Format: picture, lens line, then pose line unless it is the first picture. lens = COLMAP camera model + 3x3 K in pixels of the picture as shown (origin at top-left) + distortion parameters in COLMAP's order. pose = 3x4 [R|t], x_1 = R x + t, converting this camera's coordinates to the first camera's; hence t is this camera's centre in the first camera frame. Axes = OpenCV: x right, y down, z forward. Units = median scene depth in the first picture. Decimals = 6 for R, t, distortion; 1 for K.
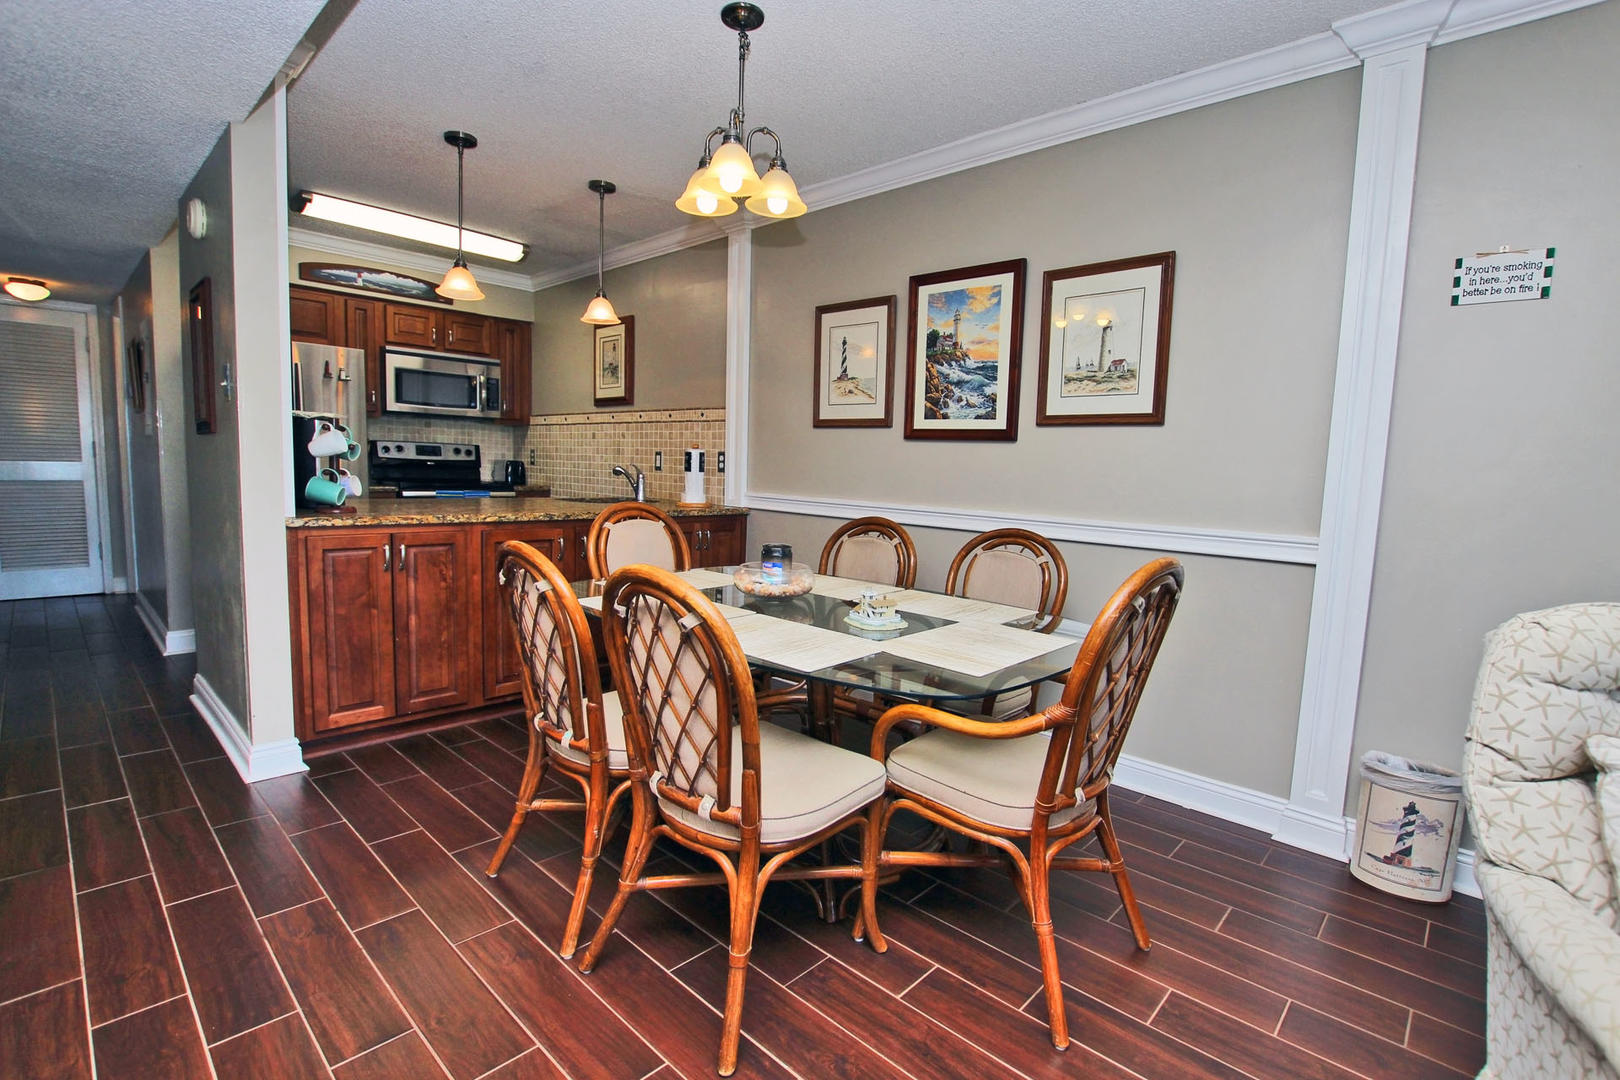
lens RADIAL K [[753.4, 0, 810.0], [0, 753.4, 540.0], [0, 0, 1]] dist [-0.025918, -0.000502]
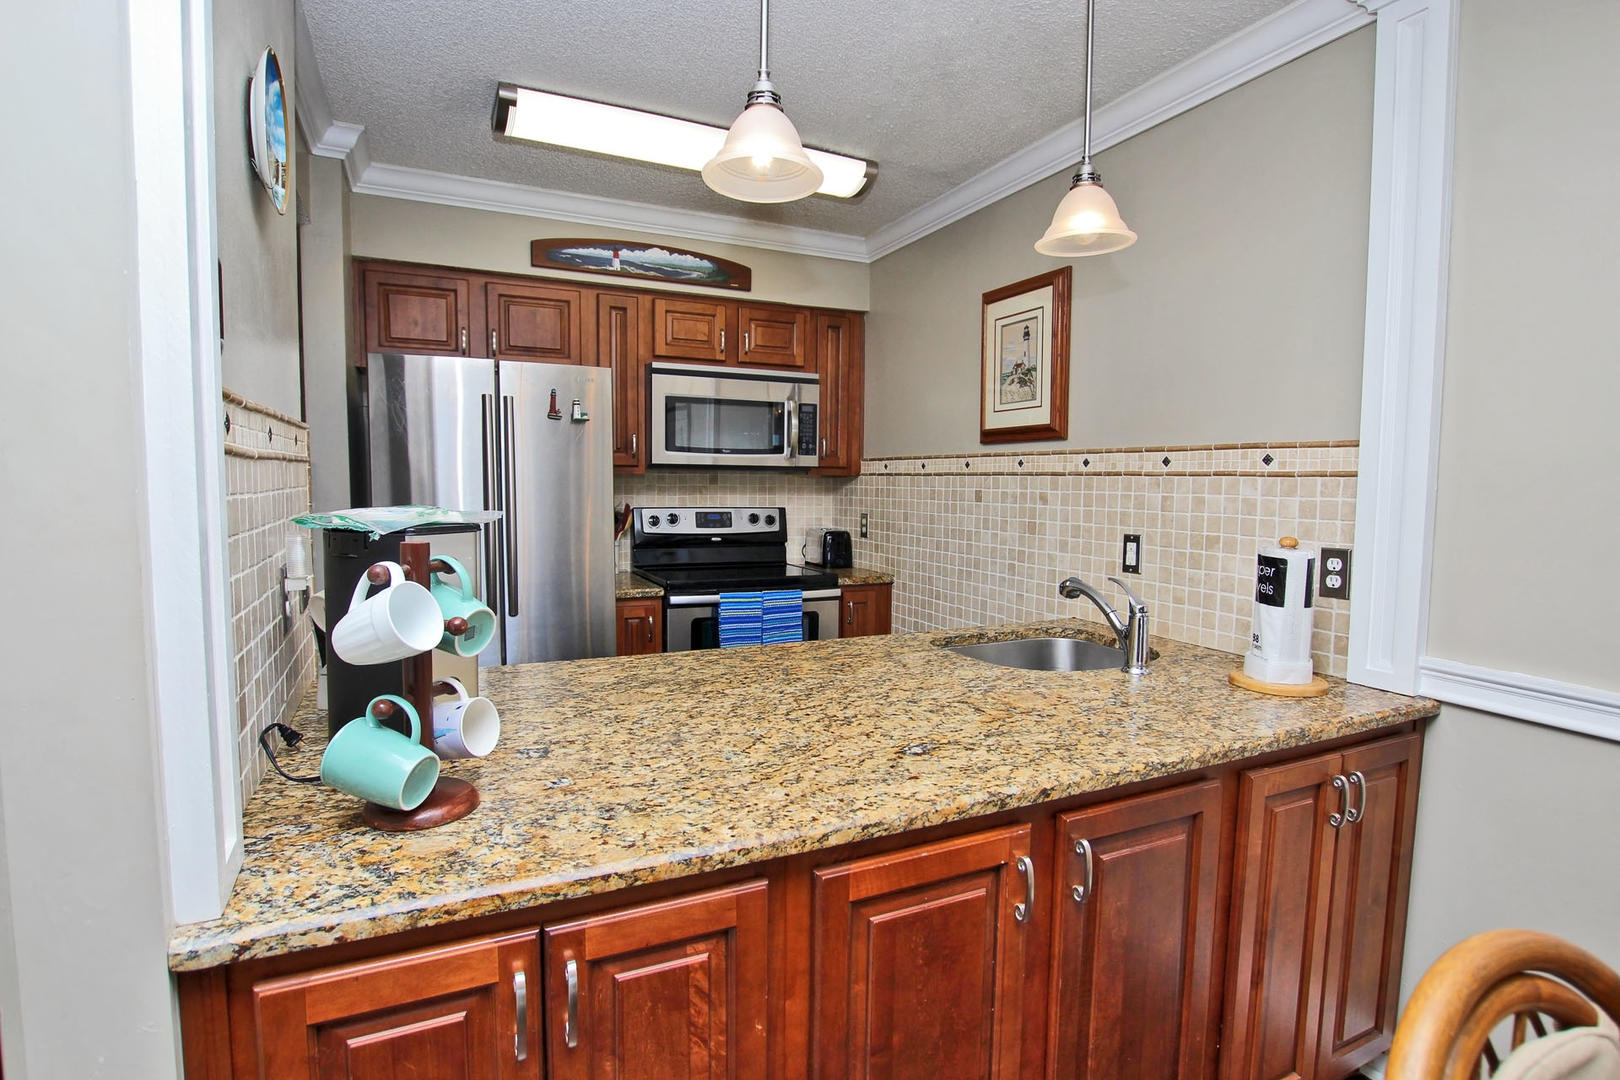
lens RADIAL K [[814.4, 0, 810.0], [0, 814.4, 540.0], [0, 0, 1]] dist [-0.023437, 0.000034]
pose [[0.931150, 0.001164, -0.364634, -0.190181], [-0.014235, 0.999349, -0.033162, -0.087399], [0.364358, 0.036070, 0.930560, 0.407547]]
